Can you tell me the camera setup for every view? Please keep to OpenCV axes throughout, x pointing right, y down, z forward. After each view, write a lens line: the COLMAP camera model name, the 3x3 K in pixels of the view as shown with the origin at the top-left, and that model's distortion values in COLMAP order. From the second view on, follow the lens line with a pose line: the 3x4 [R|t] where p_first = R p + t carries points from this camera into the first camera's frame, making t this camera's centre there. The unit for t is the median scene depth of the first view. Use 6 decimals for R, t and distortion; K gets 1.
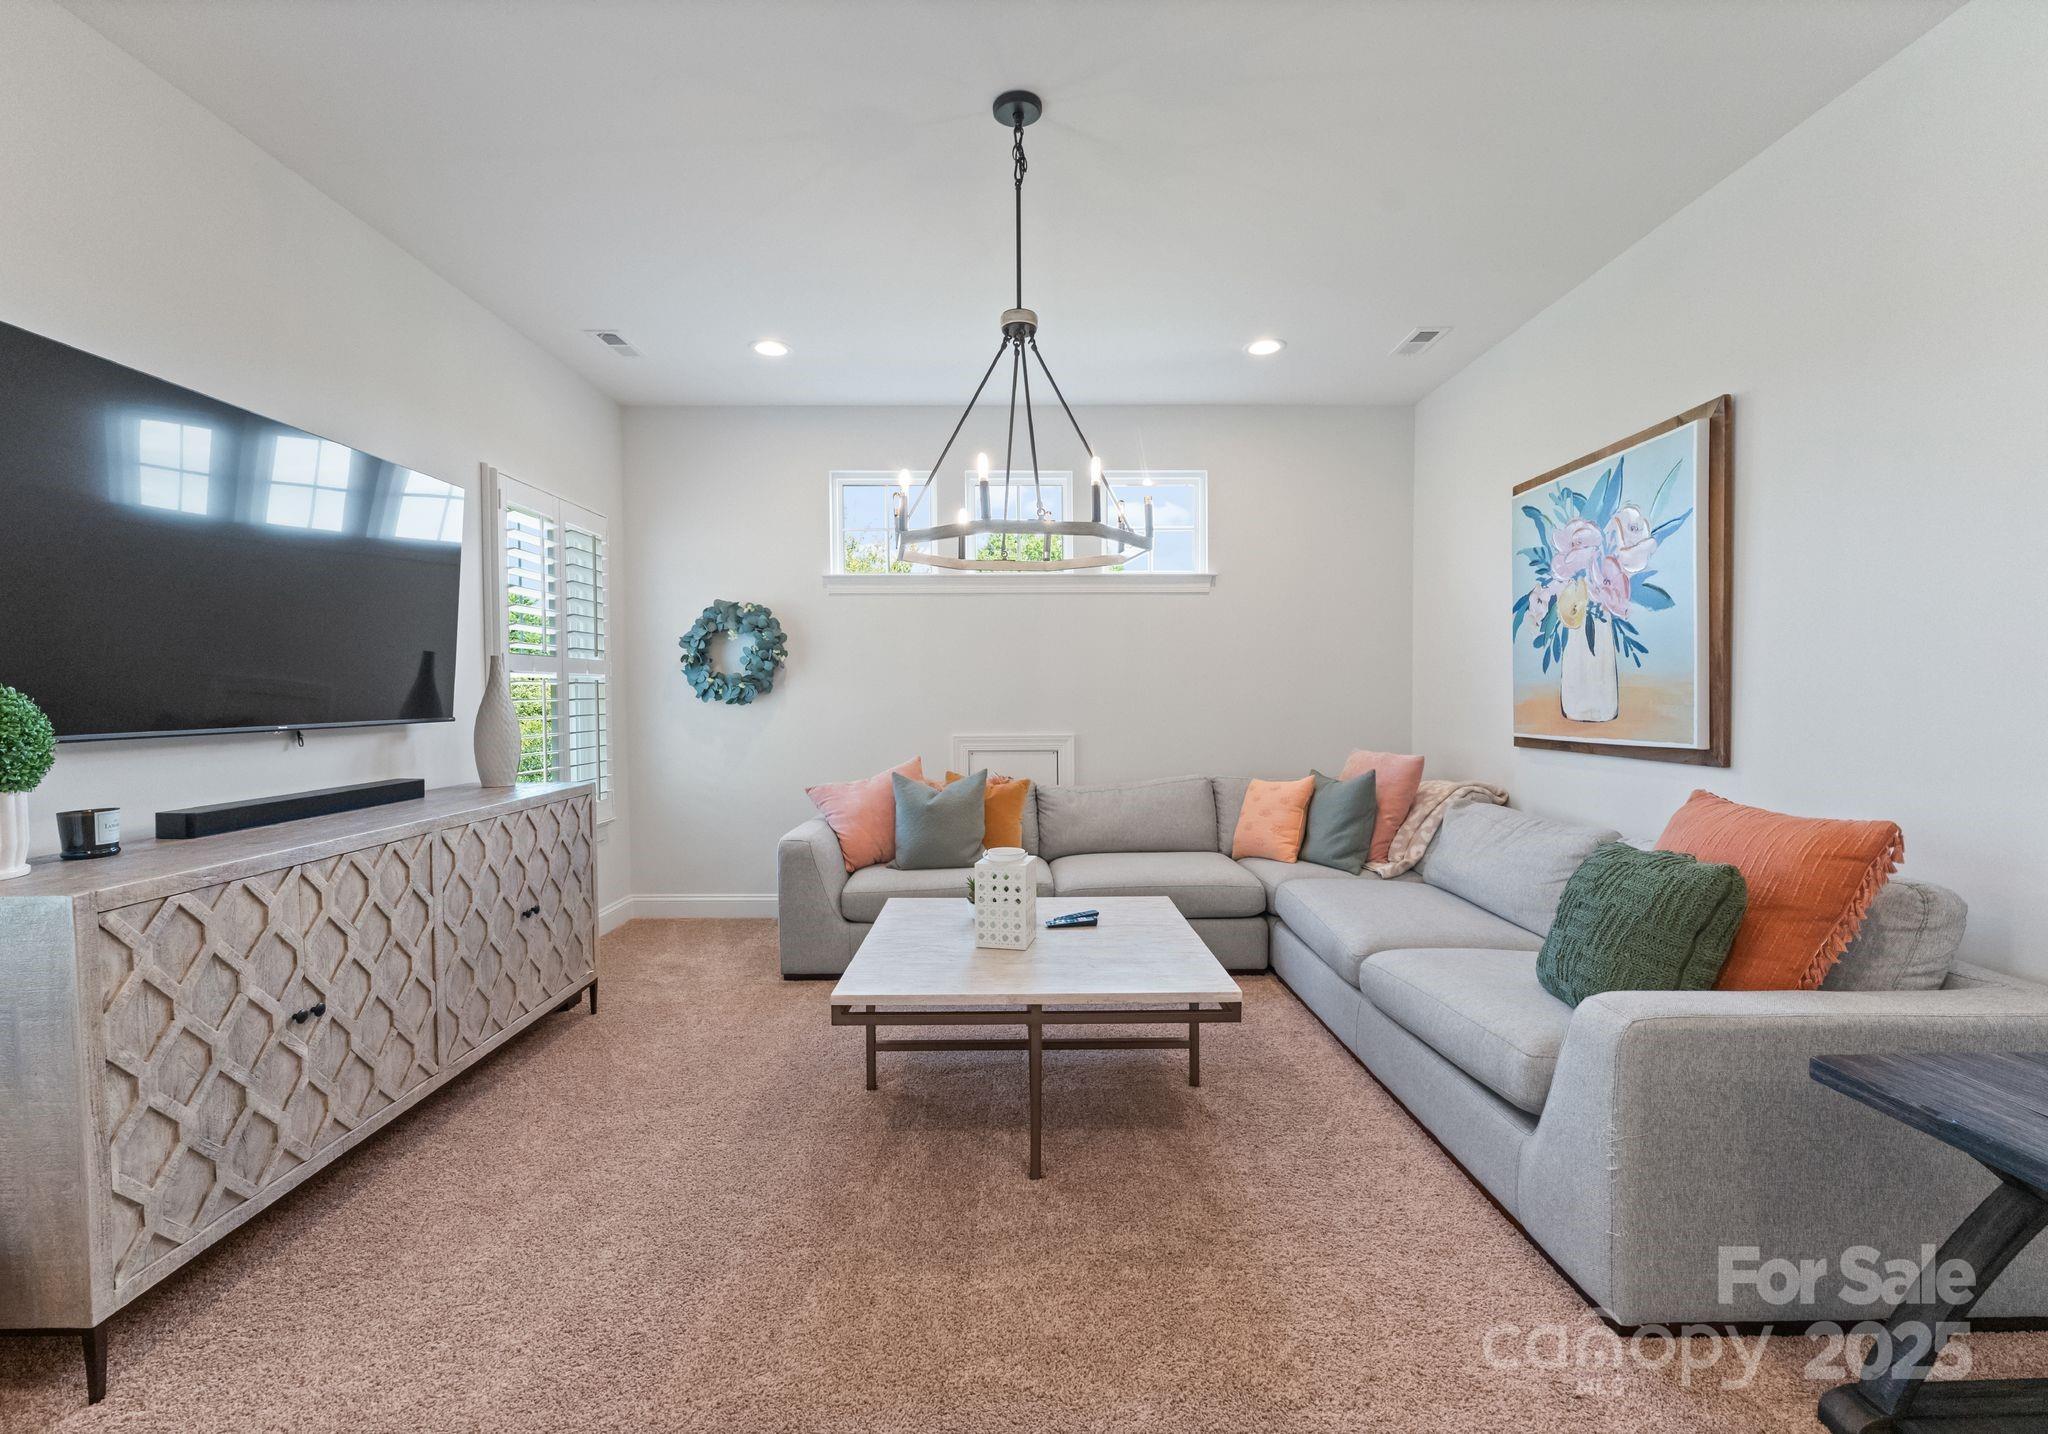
lens RADIAL K [[876.4, 0, 1022.3], [0, 876.4, 717.6], [0, 0, 1]] dist [0.002020, -0.000574]
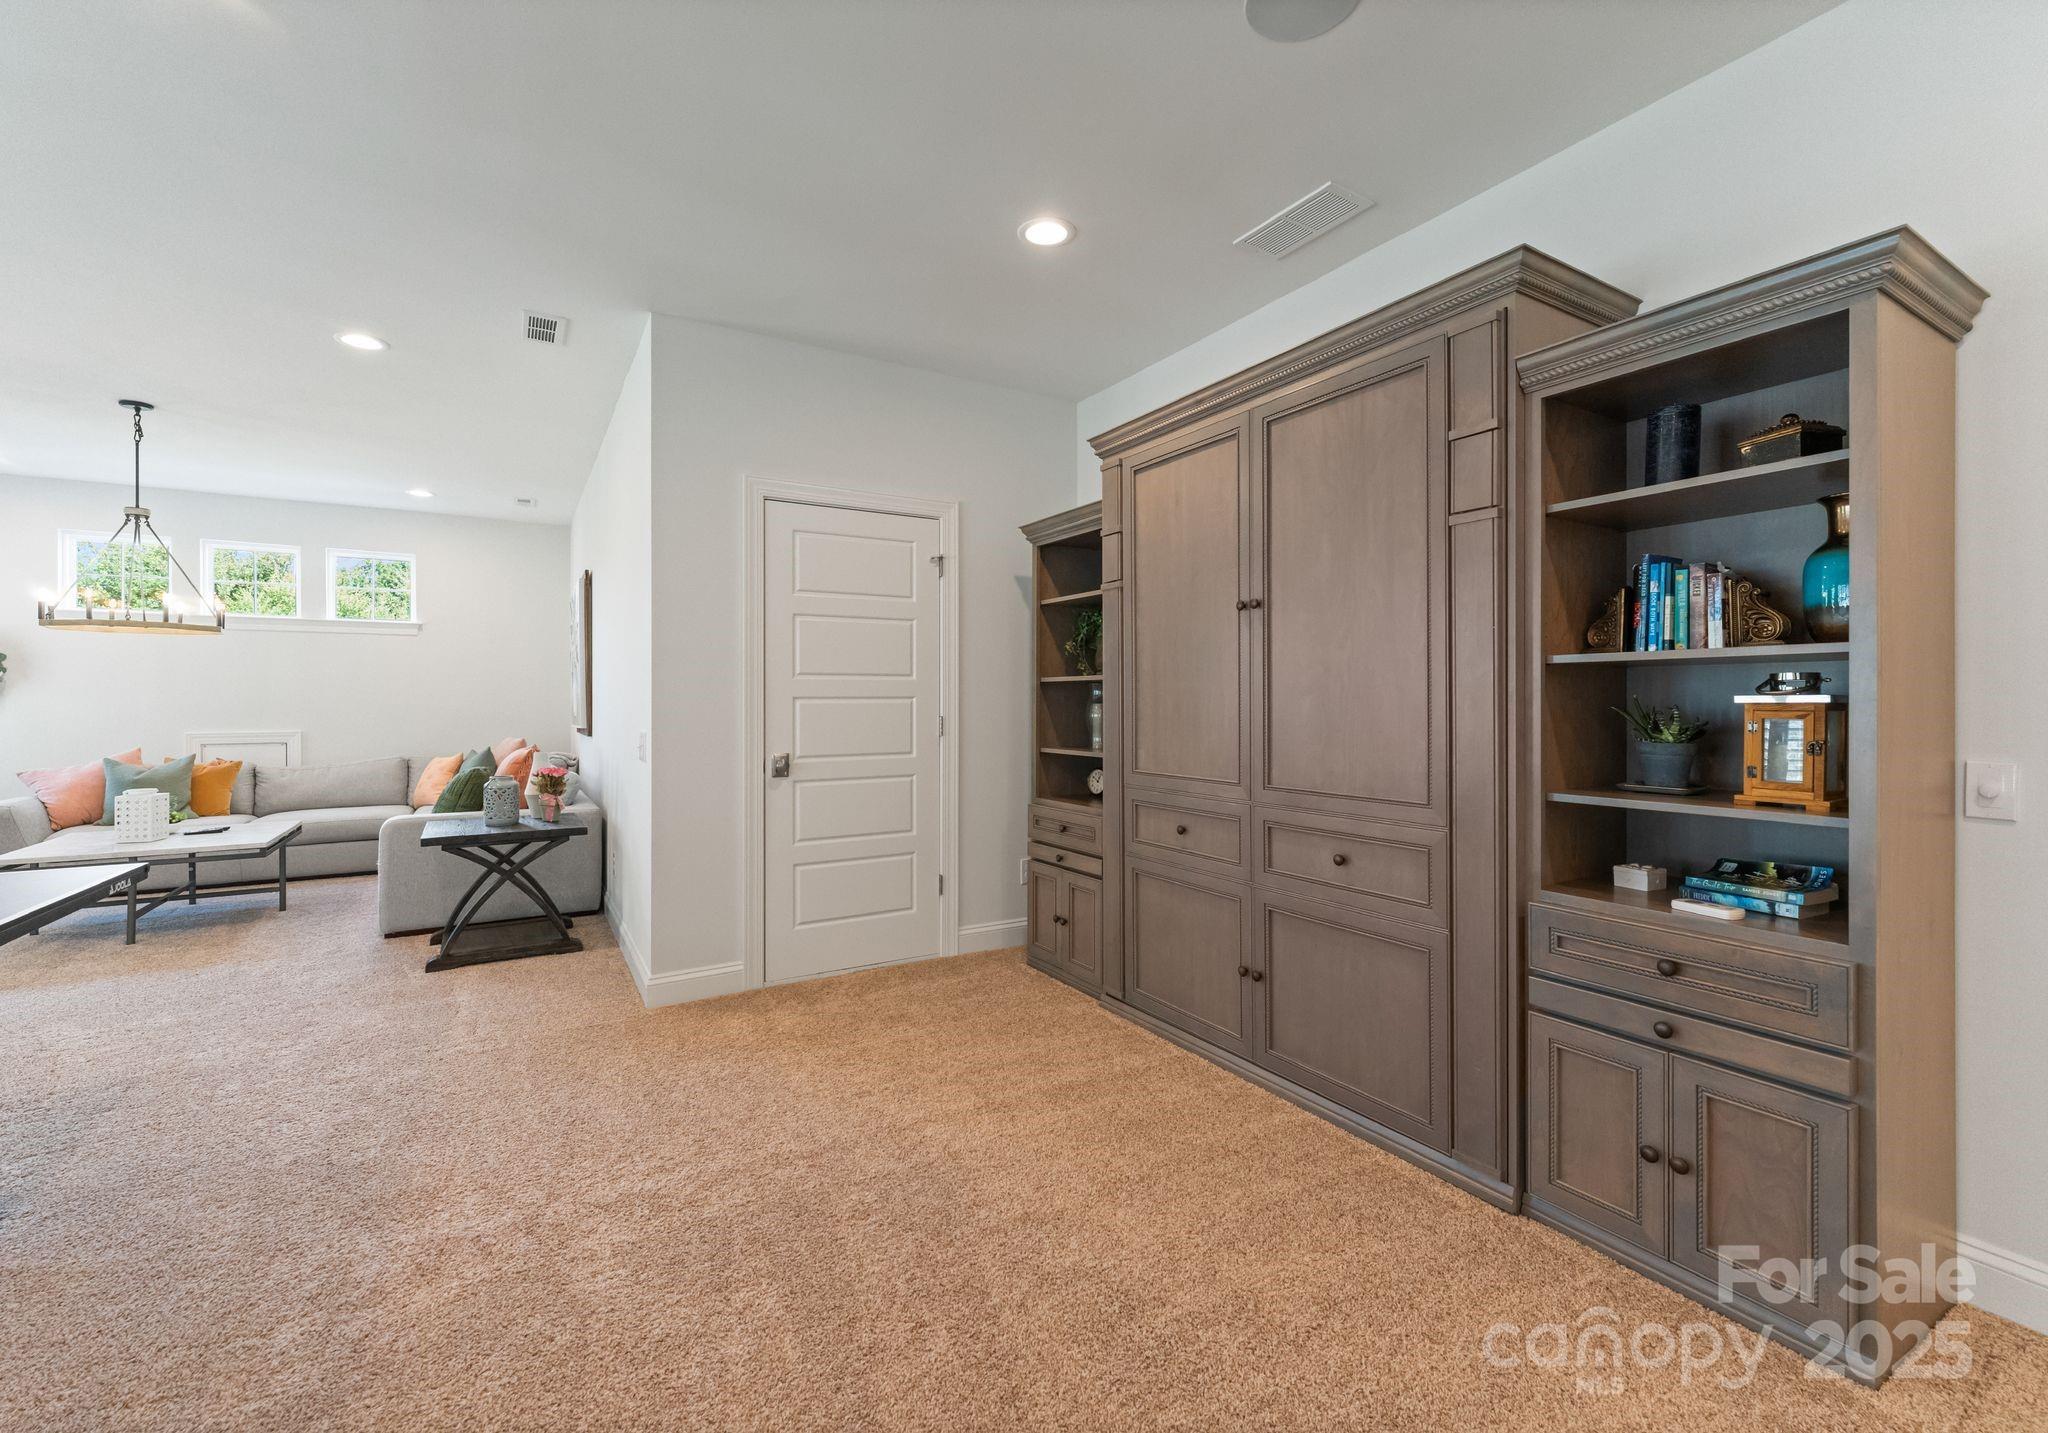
lens RADIAL K [[876.4, 0, 1029.5], [0, 876.4, 706.2], [0, 0, 1]] dist [0.002020, -0.000574]
pose [[0.857851, 0.002347, 0.513894, 0.490218], [0.009189, 0.999760, -0.019905, 0.025226], [-0.513817, 0.021798, 0.857623, -1.184844]]
